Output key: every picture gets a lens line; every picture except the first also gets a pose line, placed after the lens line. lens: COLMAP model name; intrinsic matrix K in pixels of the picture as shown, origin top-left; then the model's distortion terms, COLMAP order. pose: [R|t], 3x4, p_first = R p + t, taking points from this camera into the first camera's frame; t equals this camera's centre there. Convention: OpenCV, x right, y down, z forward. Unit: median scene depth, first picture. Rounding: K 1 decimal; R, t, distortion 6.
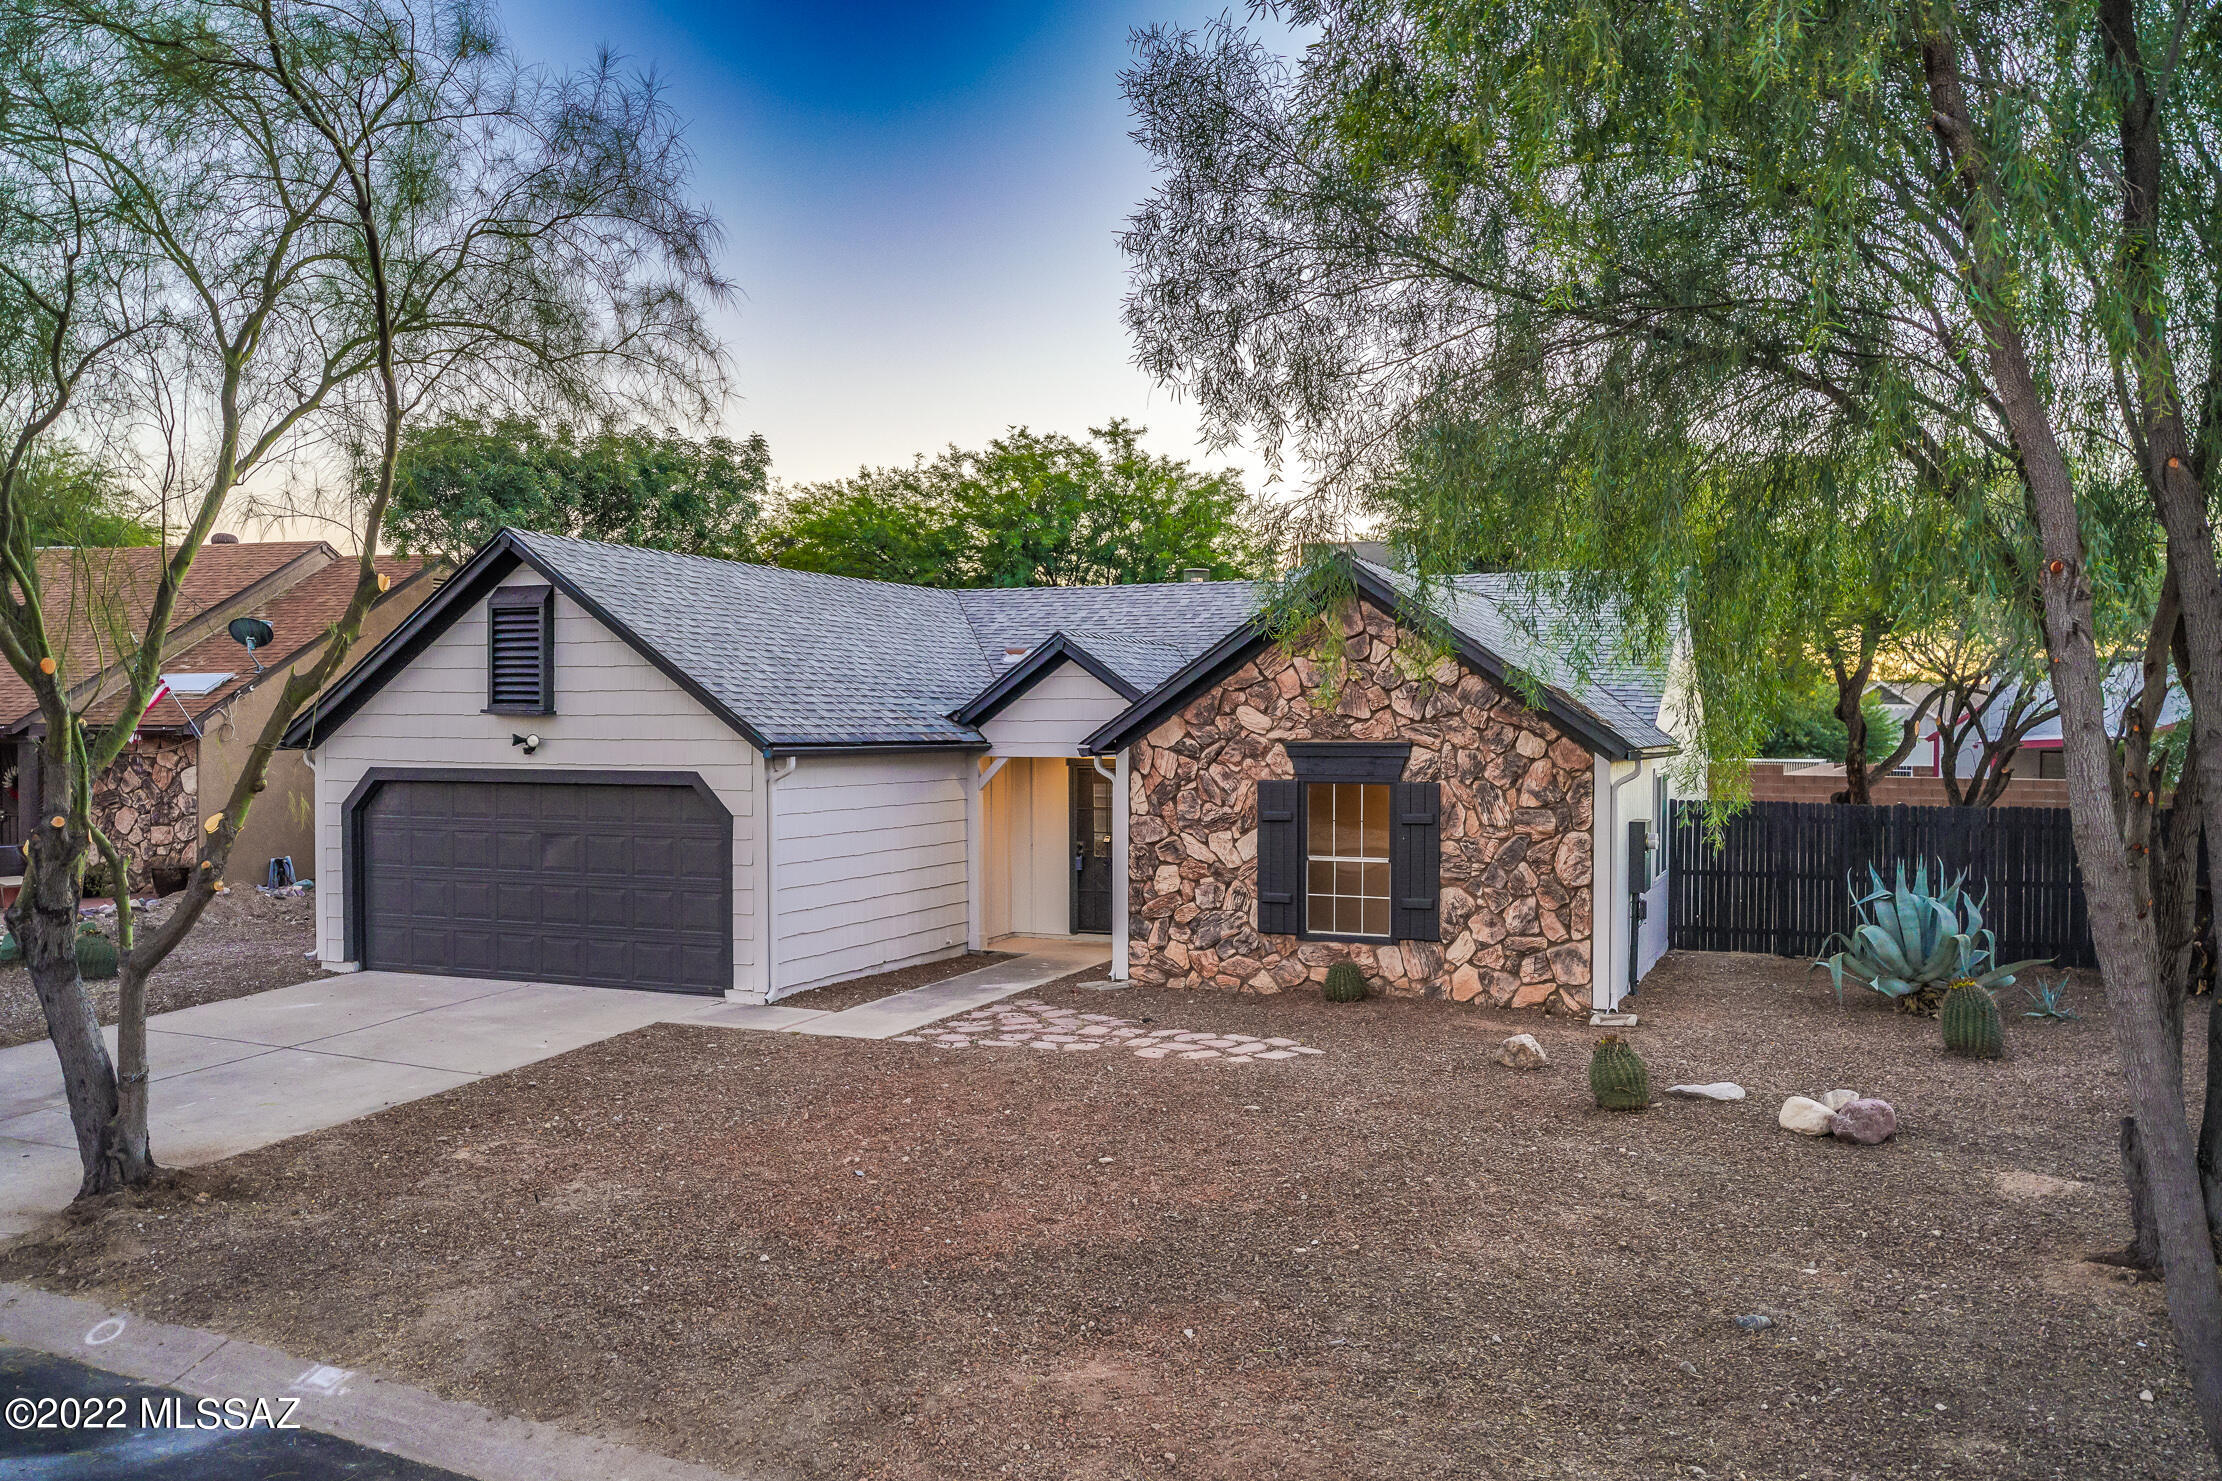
lens RADIAL K [[2040.6, 0, 1020.3], [0, 2040.6, 717.2], [0, 0, 1]] dist [0.005191, -0.003366]
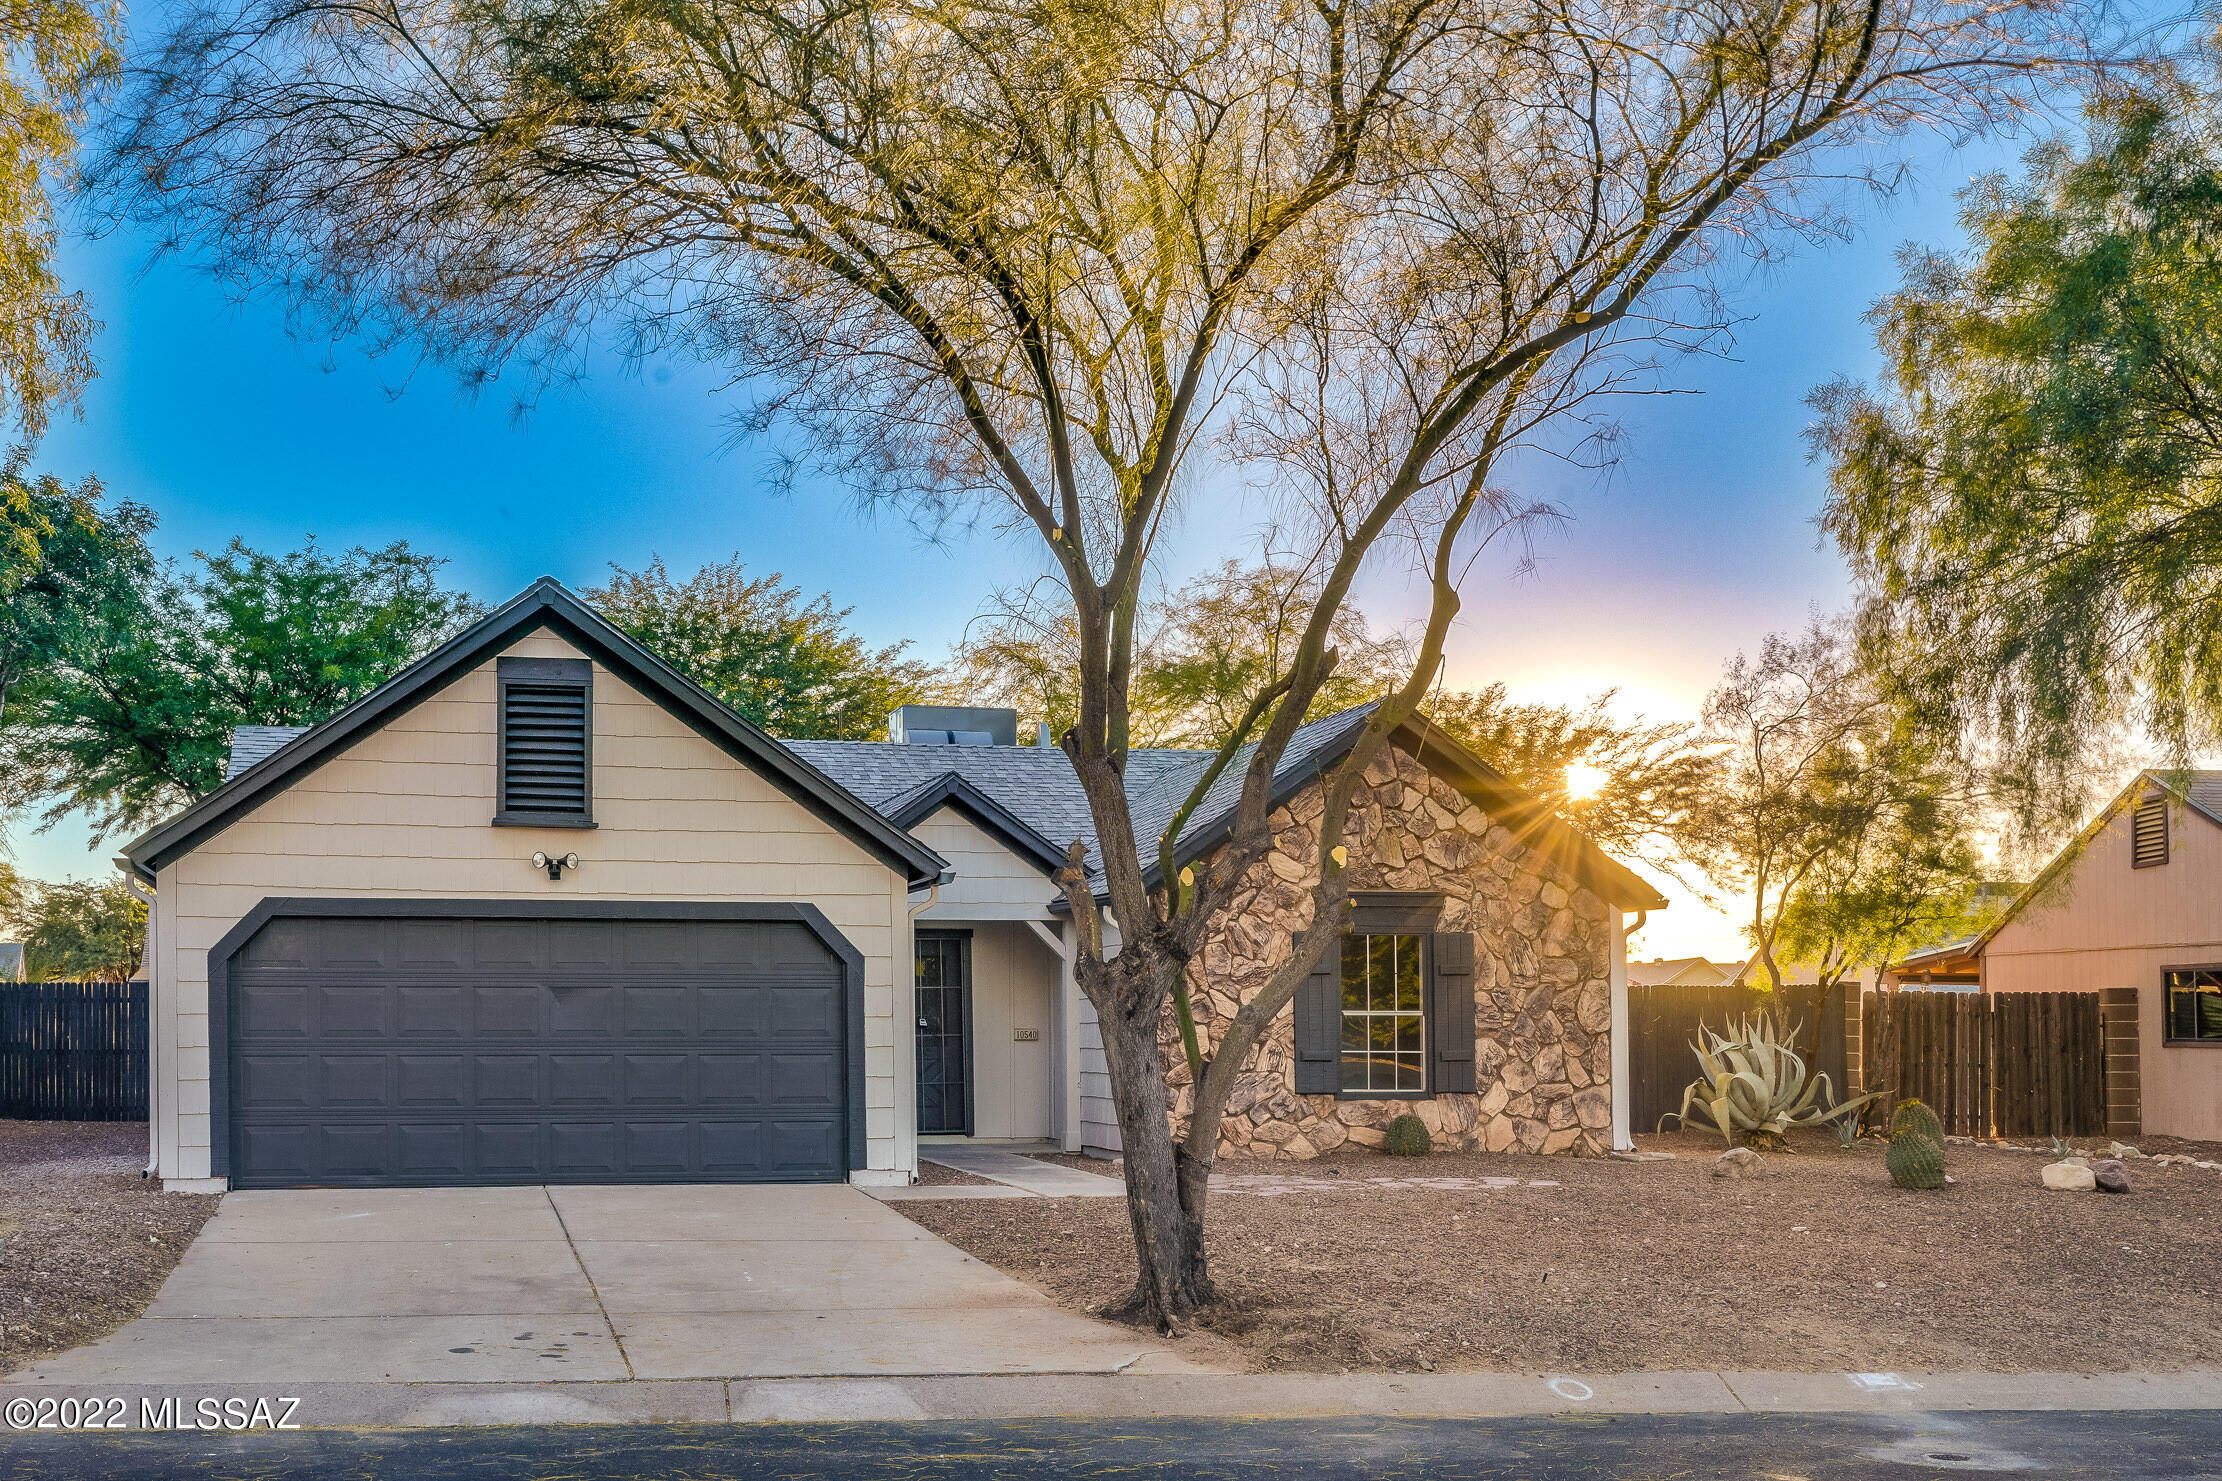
lens RADIAL K [[2648.0, 0, 826.1], [0, 2648.0, 809.9], [0, 0, 1]] dist [-0.012043, 0.016263]
pose [[0.768760, 0.055379, 0.637135, -0.854061], [-0.000775, 0.996324, -0.085664, 0.081982], [-0.639537, 0.065361, 0.765977, 0.203235]]
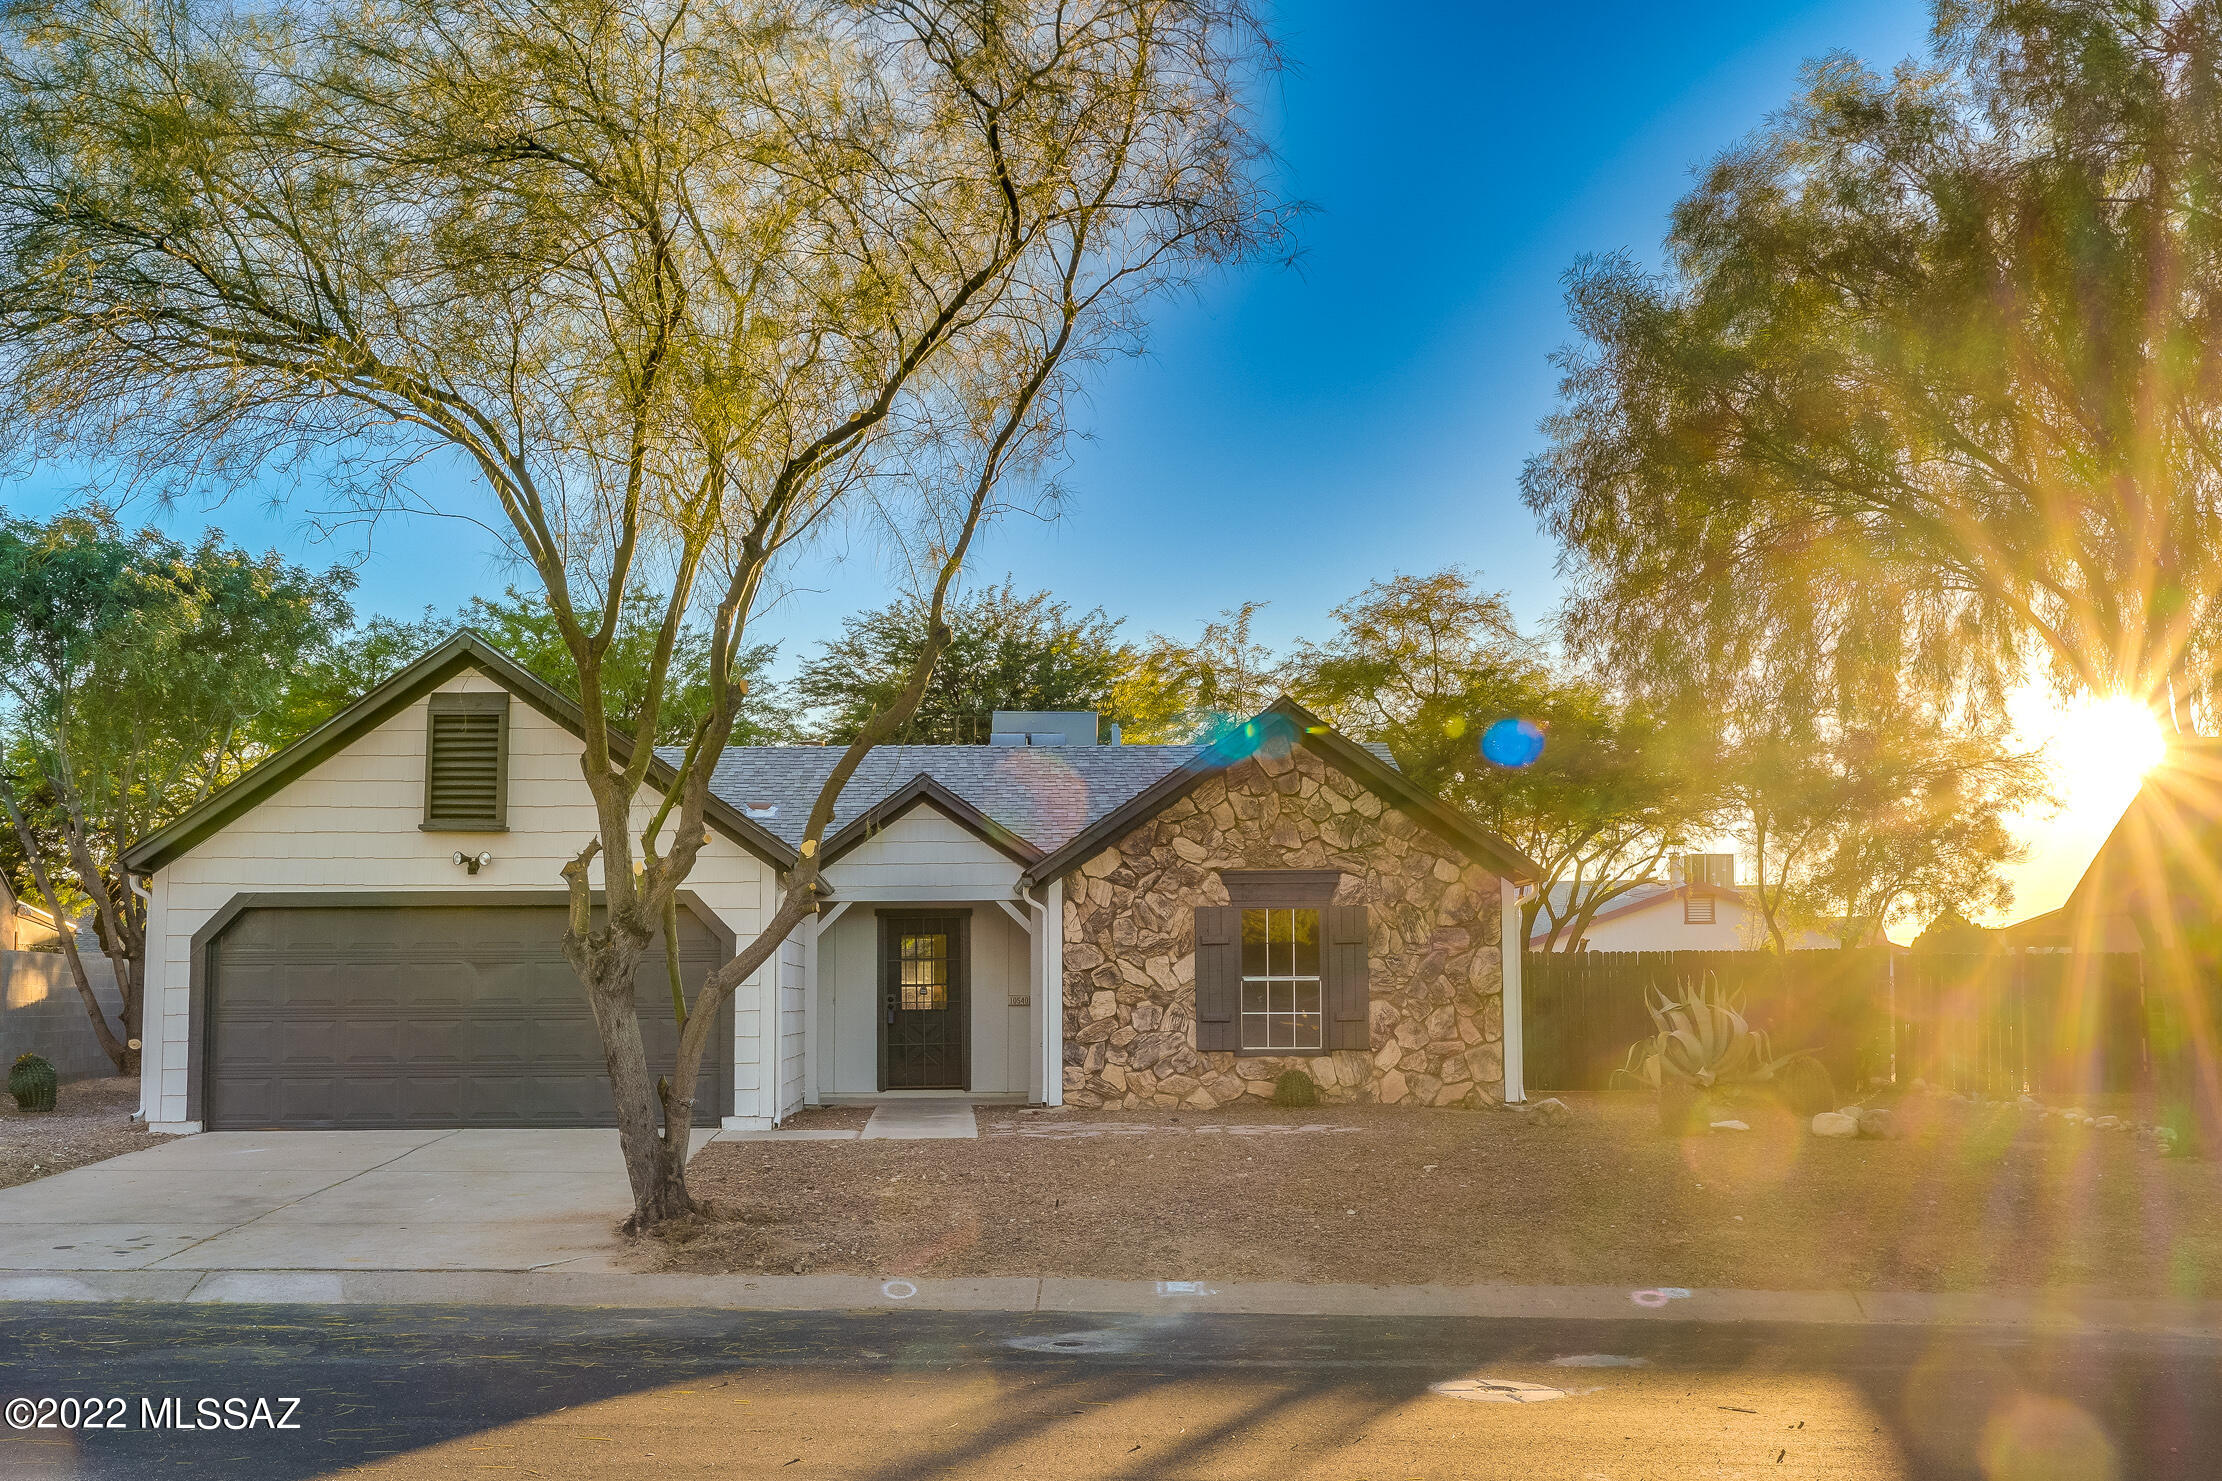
lens RADIAL K [[2511.5, 0, 1110.2], [0, 2511.5, 622.0], [0, 0, 1]] dist [-0.000331, 0.027198]
pose [[0.879677, 0.067896, 0.470701, -0.568127], [0.005935, 0.988112, -0.153622, 0.087660], [-0.475535, 0.137932, 0.868816, -0.148141]]
